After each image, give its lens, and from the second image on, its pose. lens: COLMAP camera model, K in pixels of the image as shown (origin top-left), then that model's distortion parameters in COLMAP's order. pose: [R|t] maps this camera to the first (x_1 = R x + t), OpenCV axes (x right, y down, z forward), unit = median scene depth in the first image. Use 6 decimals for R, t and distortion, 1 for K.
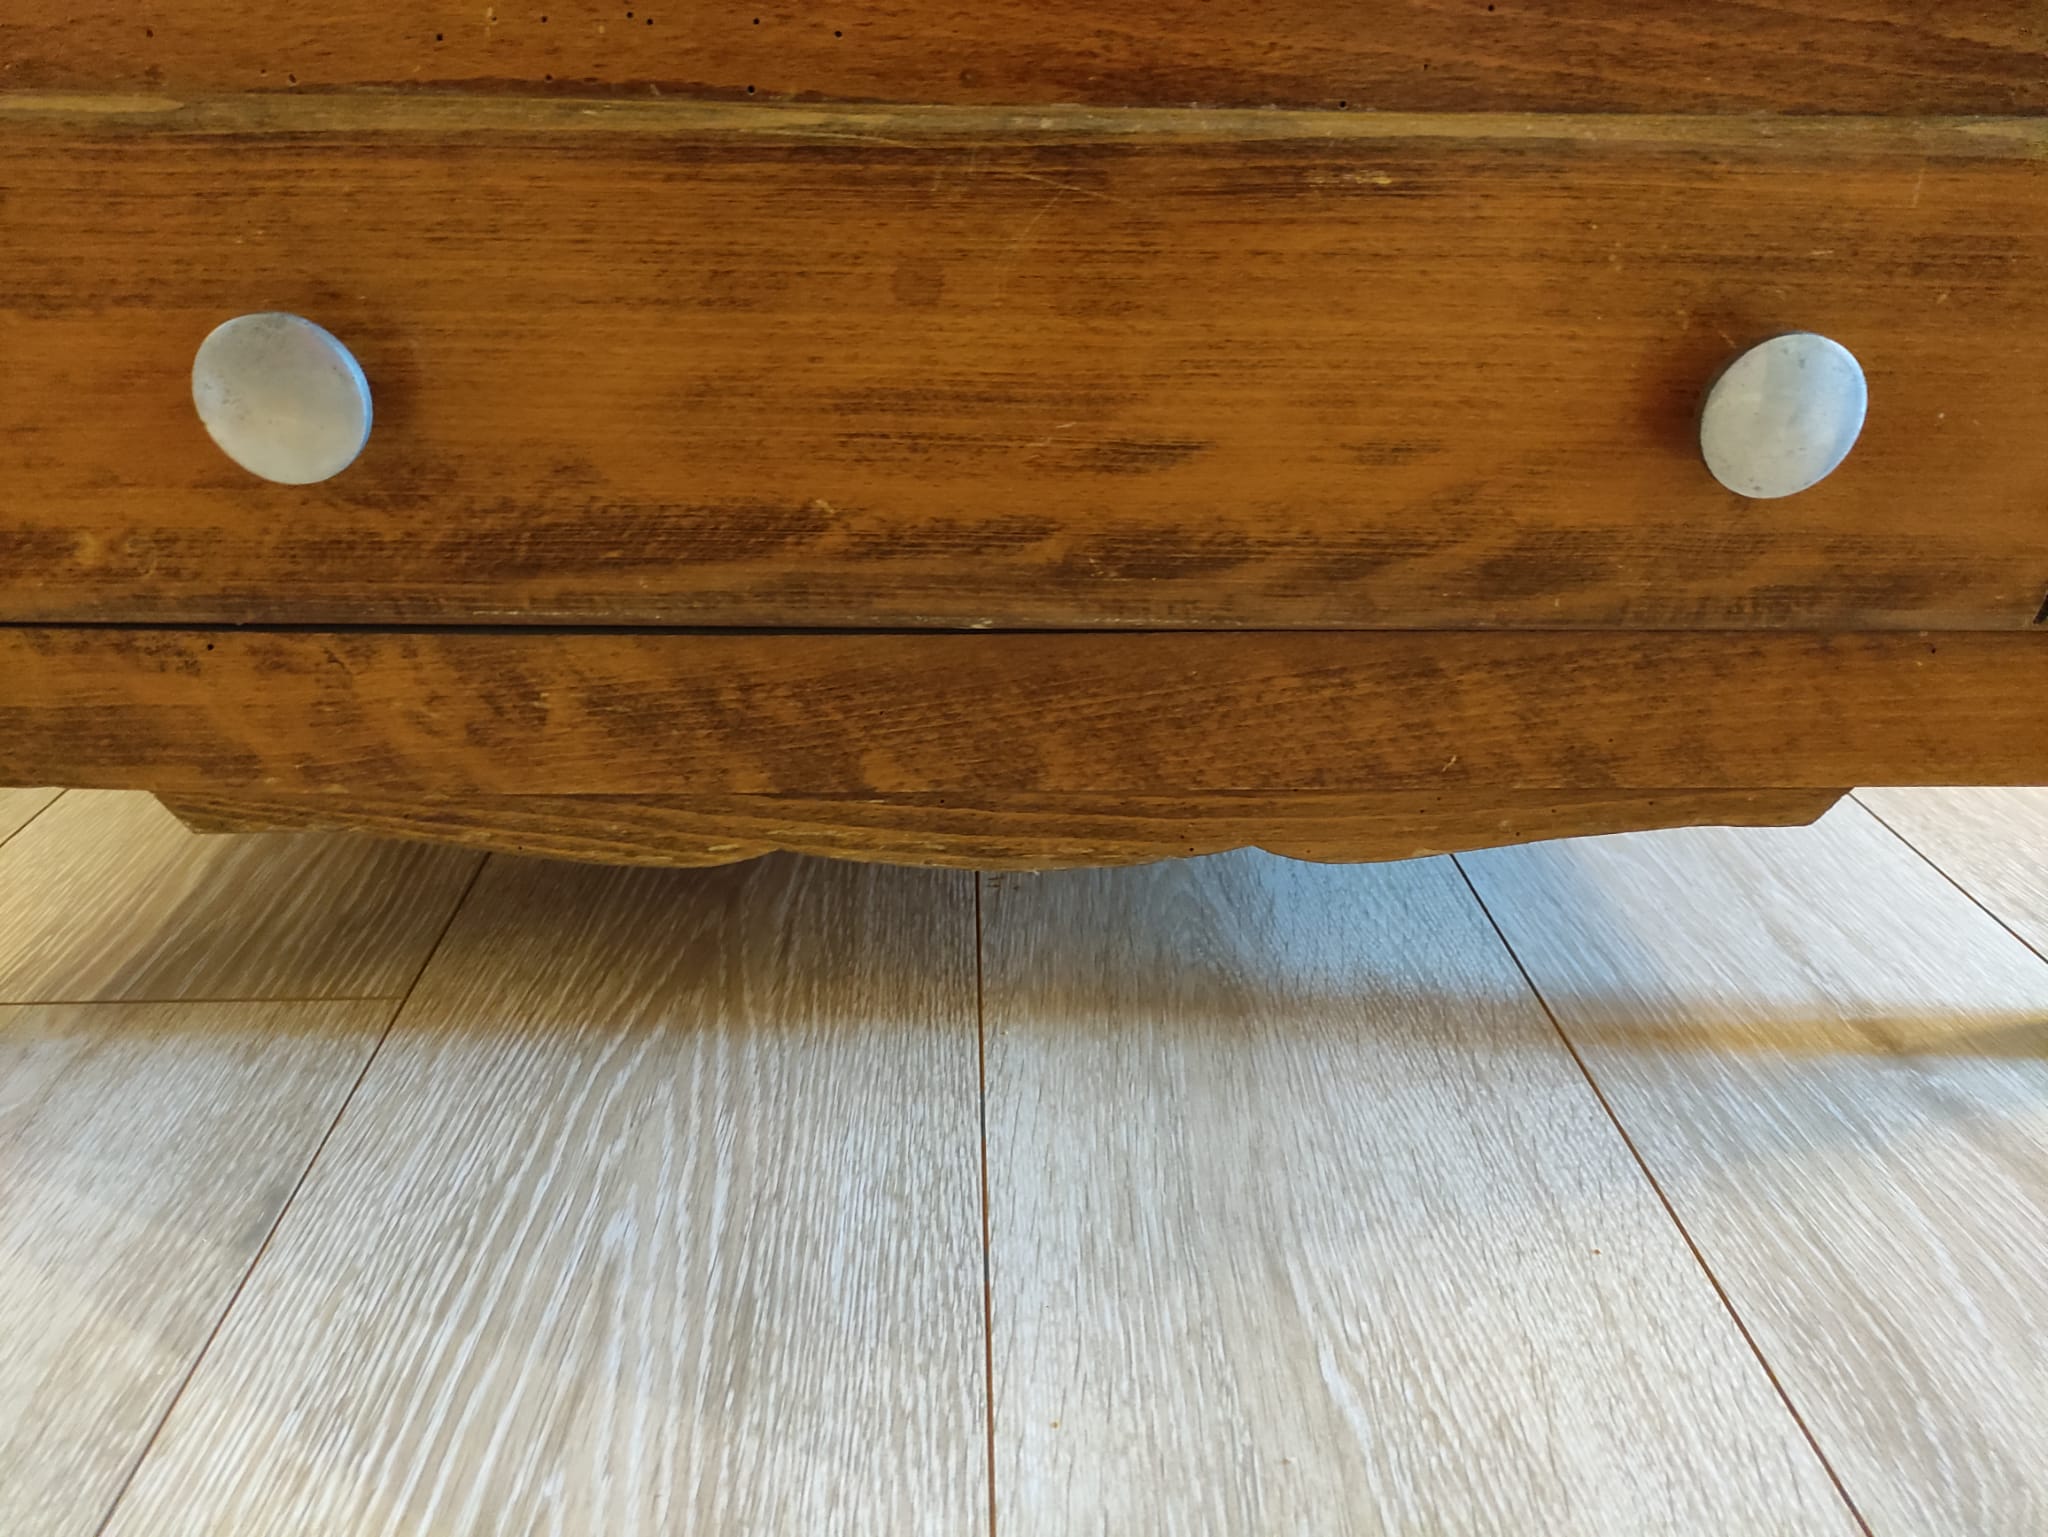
lens RADIAL K [[1532.3, 0, 1024.5], [0, 1532.3, 760.0], [0, 0, 1]] dist [0.036500, -0.037455]
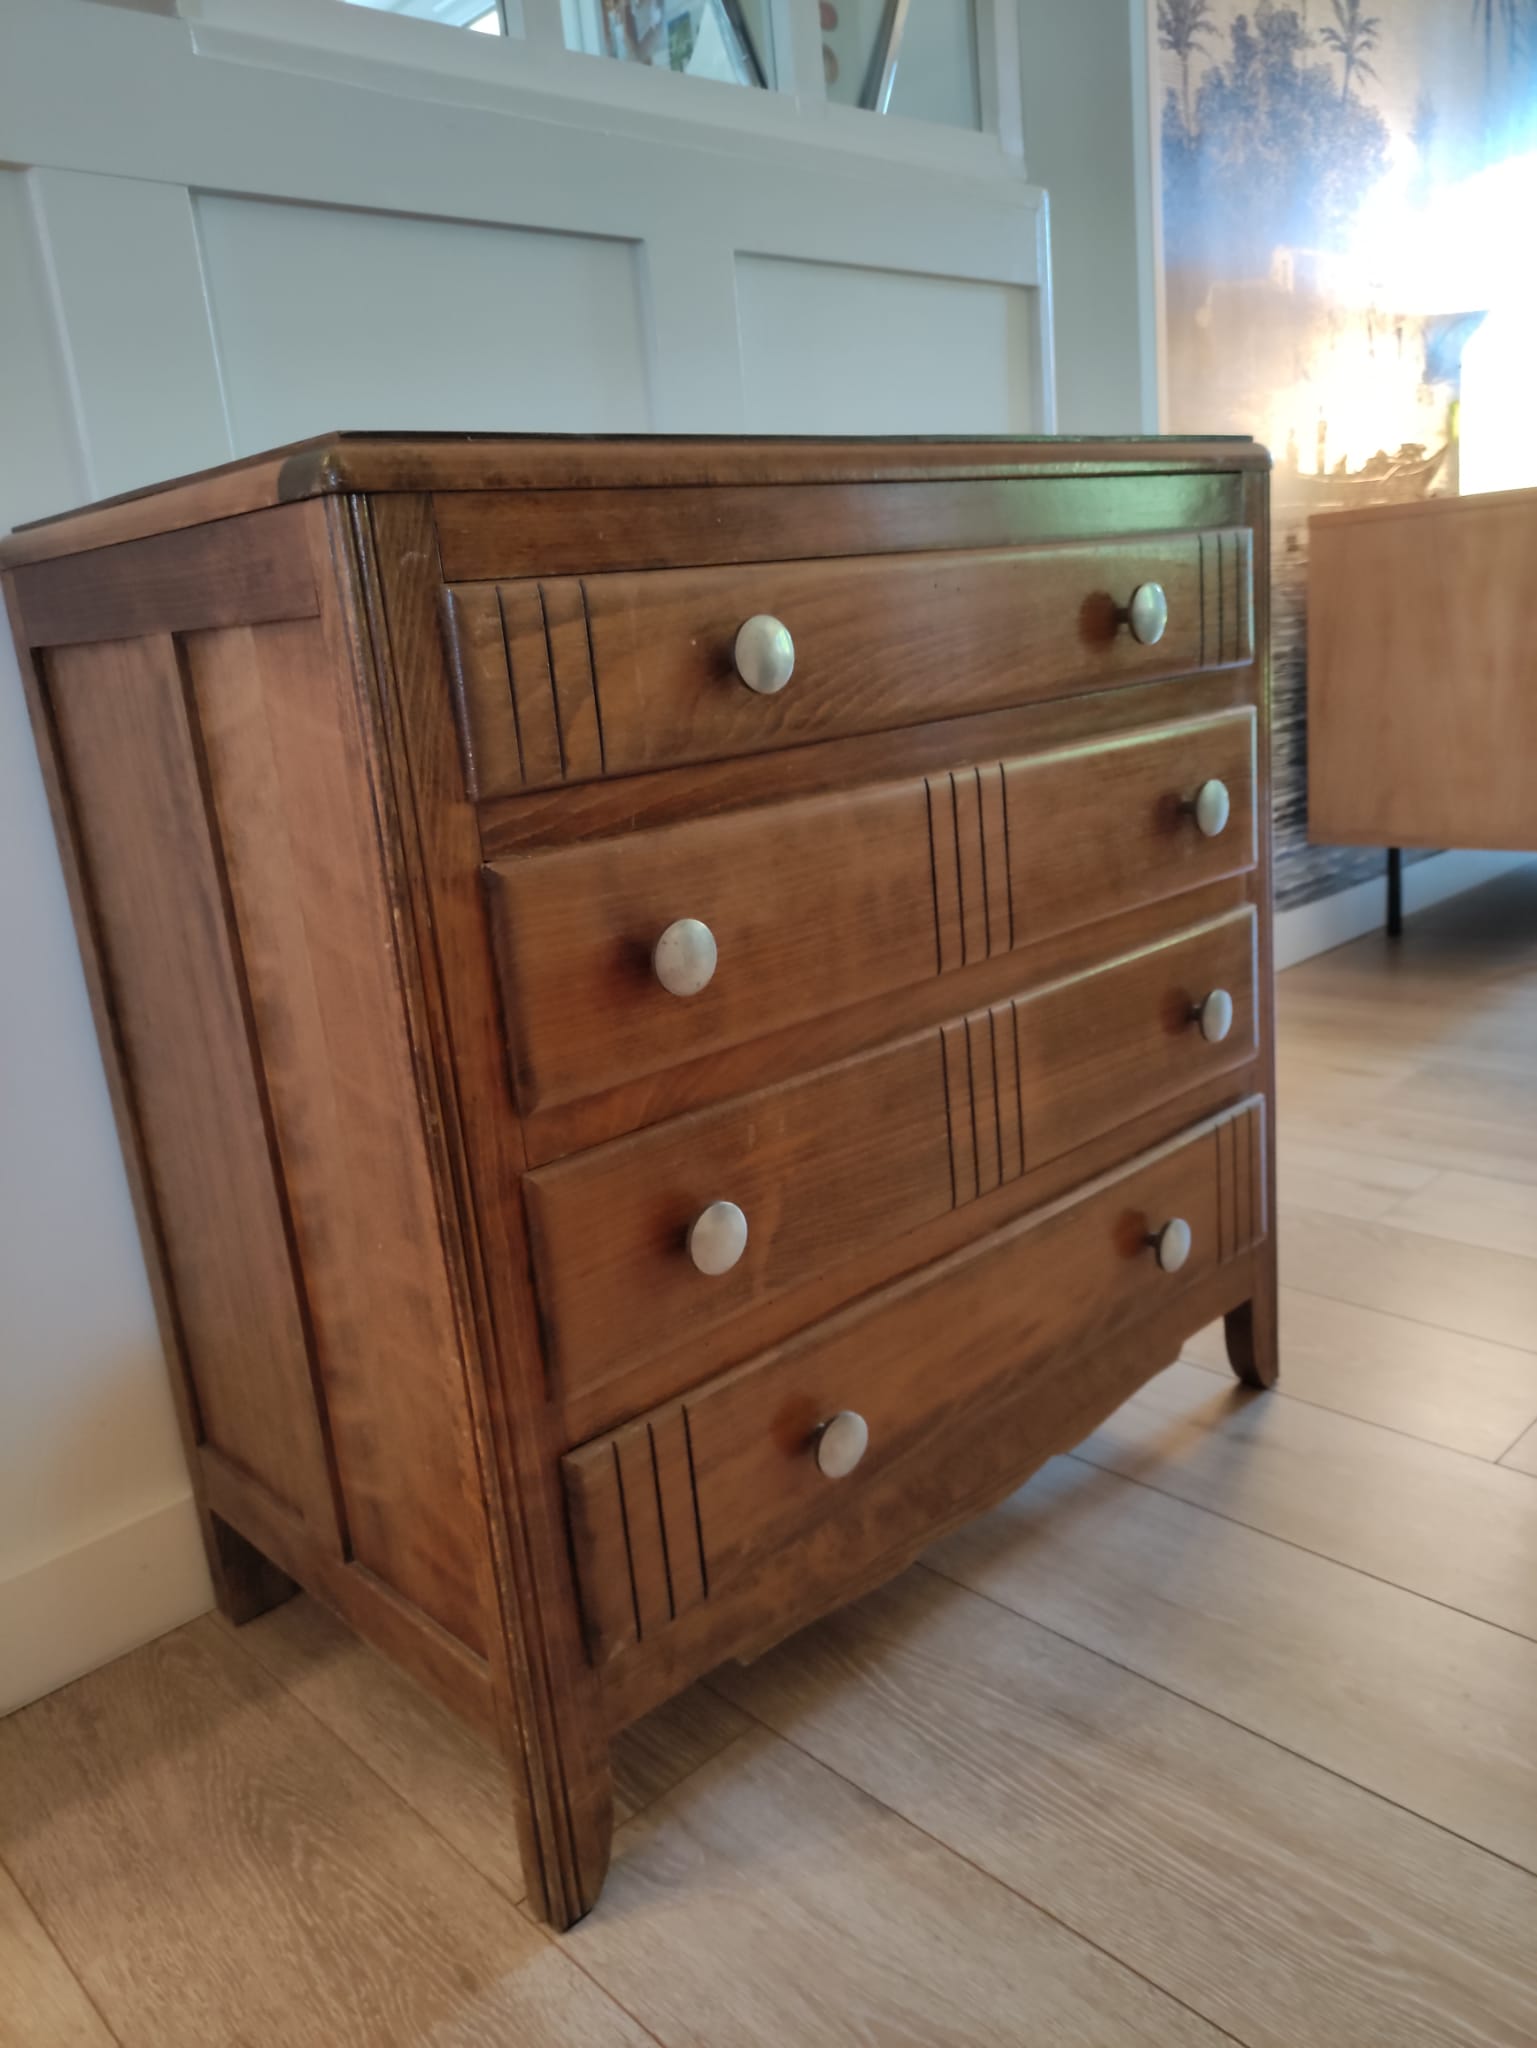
lens RADIAL K [[1532.3, 0, 766.0], [0, 1532.3, 1018.2], [0, 0, 1]] dist [0.036500, -0.037455]
pose [[0.744742, -0.252281, 0.617830, -1.685959], [0.372699, 0.925196, -0.071468, -0.644351], [-0.553584, 0.283489, 0.783057, -0.962084]]
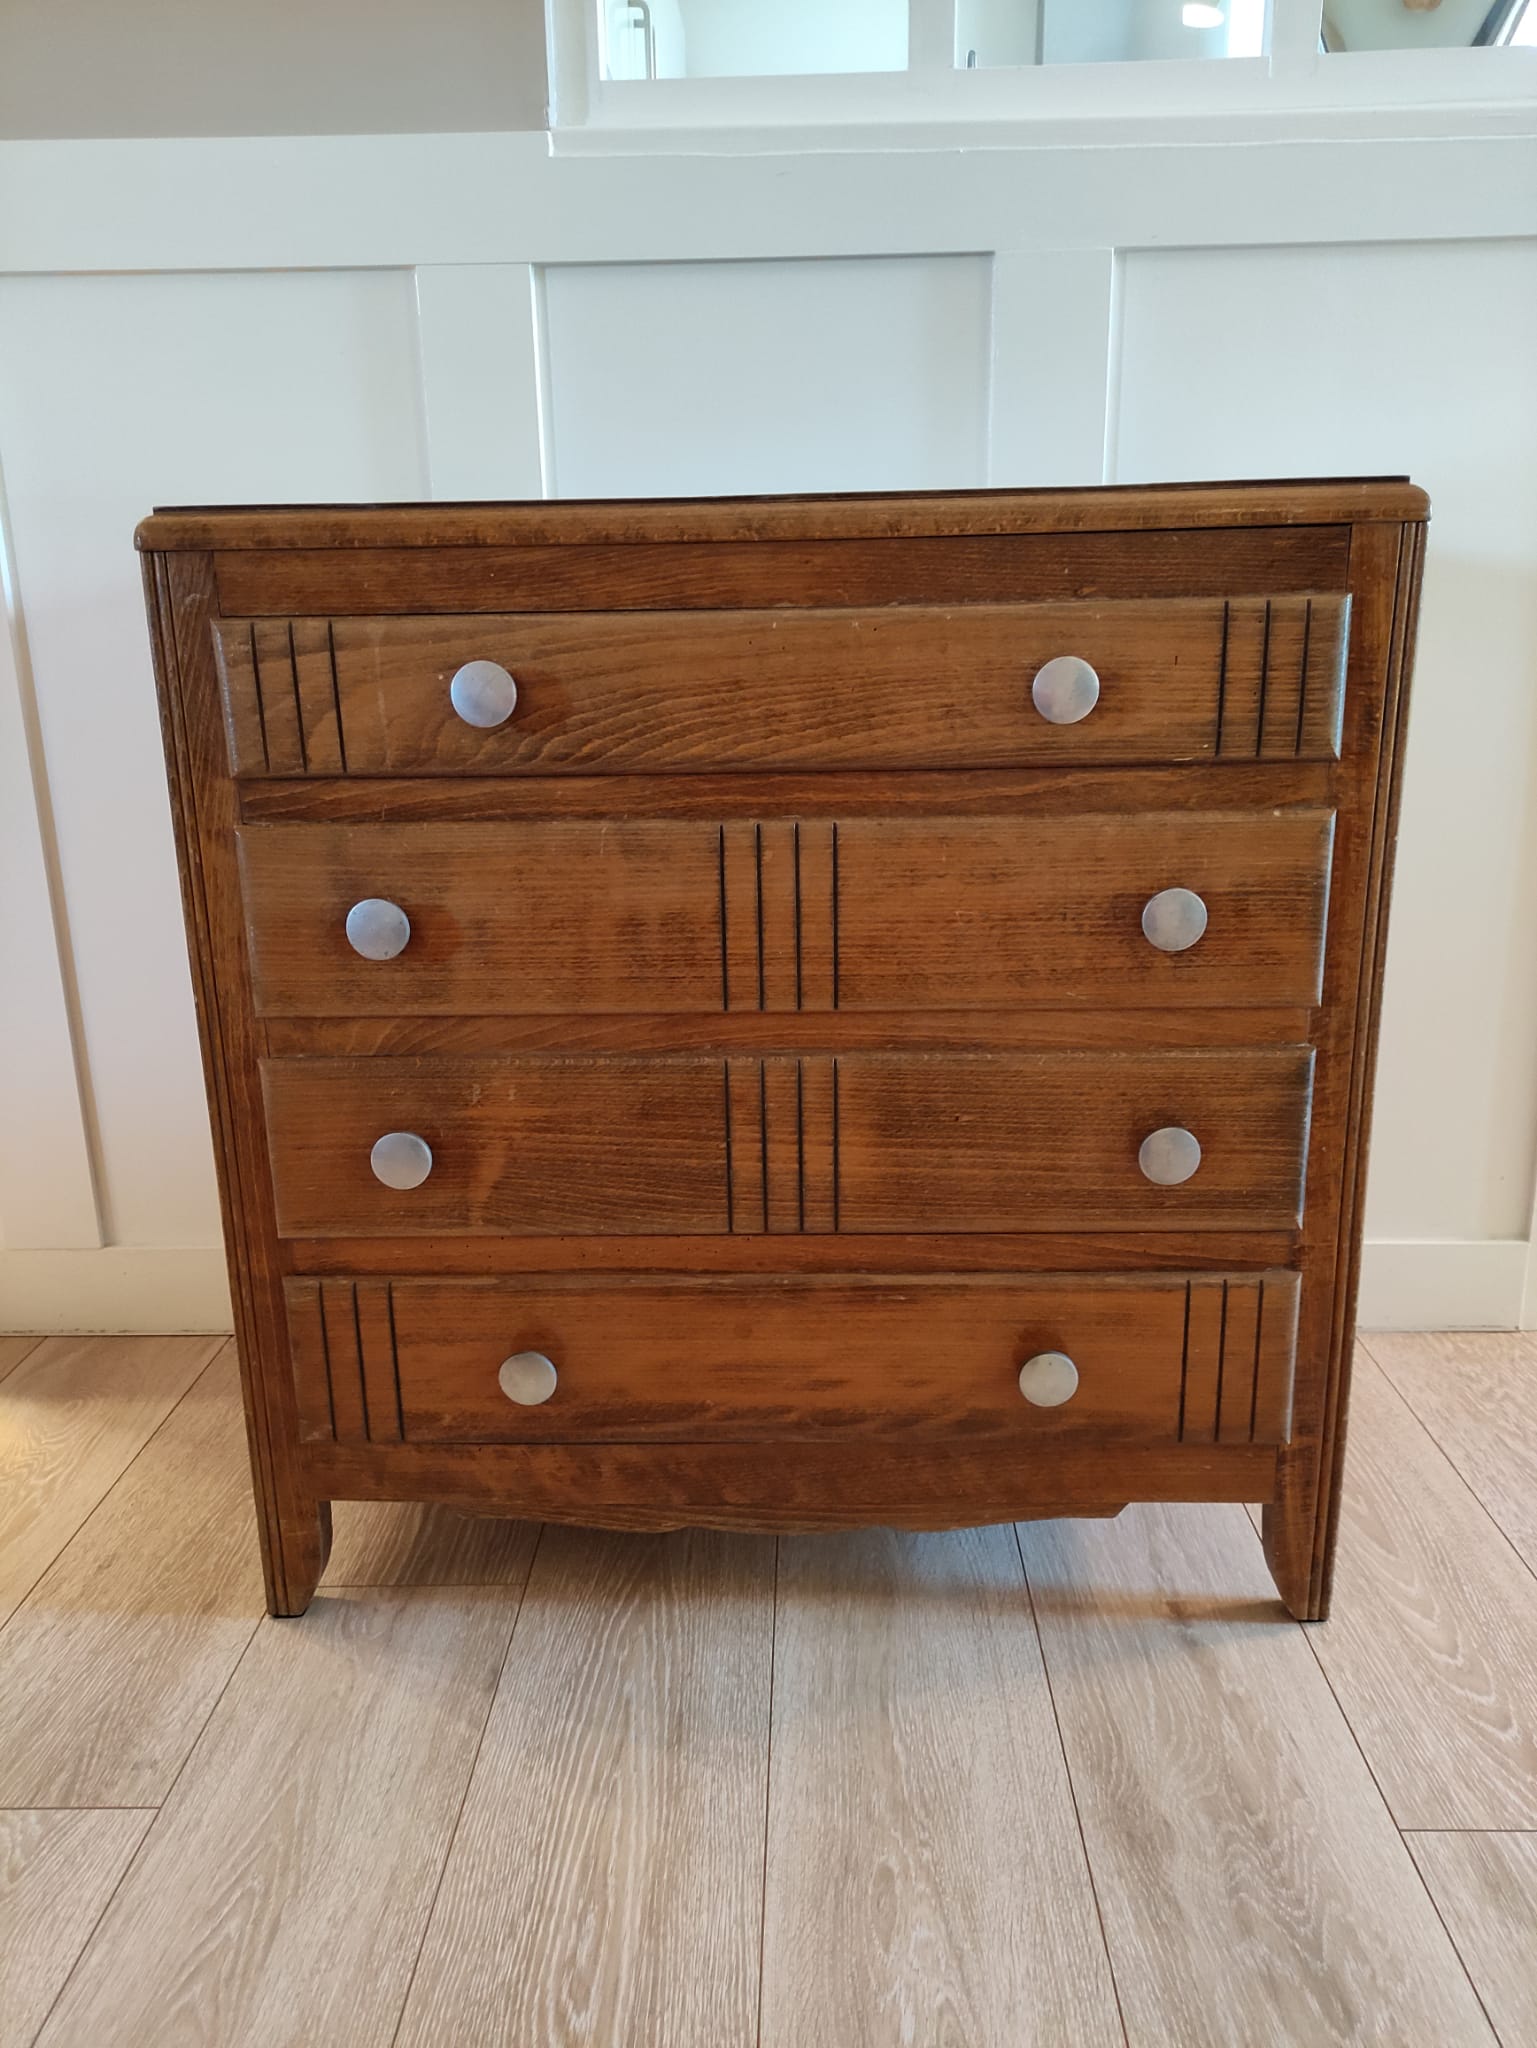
lens RADIAL K [[1514.0, 0, 772.8], [0, 1514.0, 1018.7], [0, 0, 1]] dist [0.045511, -0.047767]
pose [[0.997172, -0.018014, -0.072957, 0.179362], [0.005591, 0.985937, -0.167024, -0.363632], [0.074940, 0.166143, 0.983250, -1.654448]]
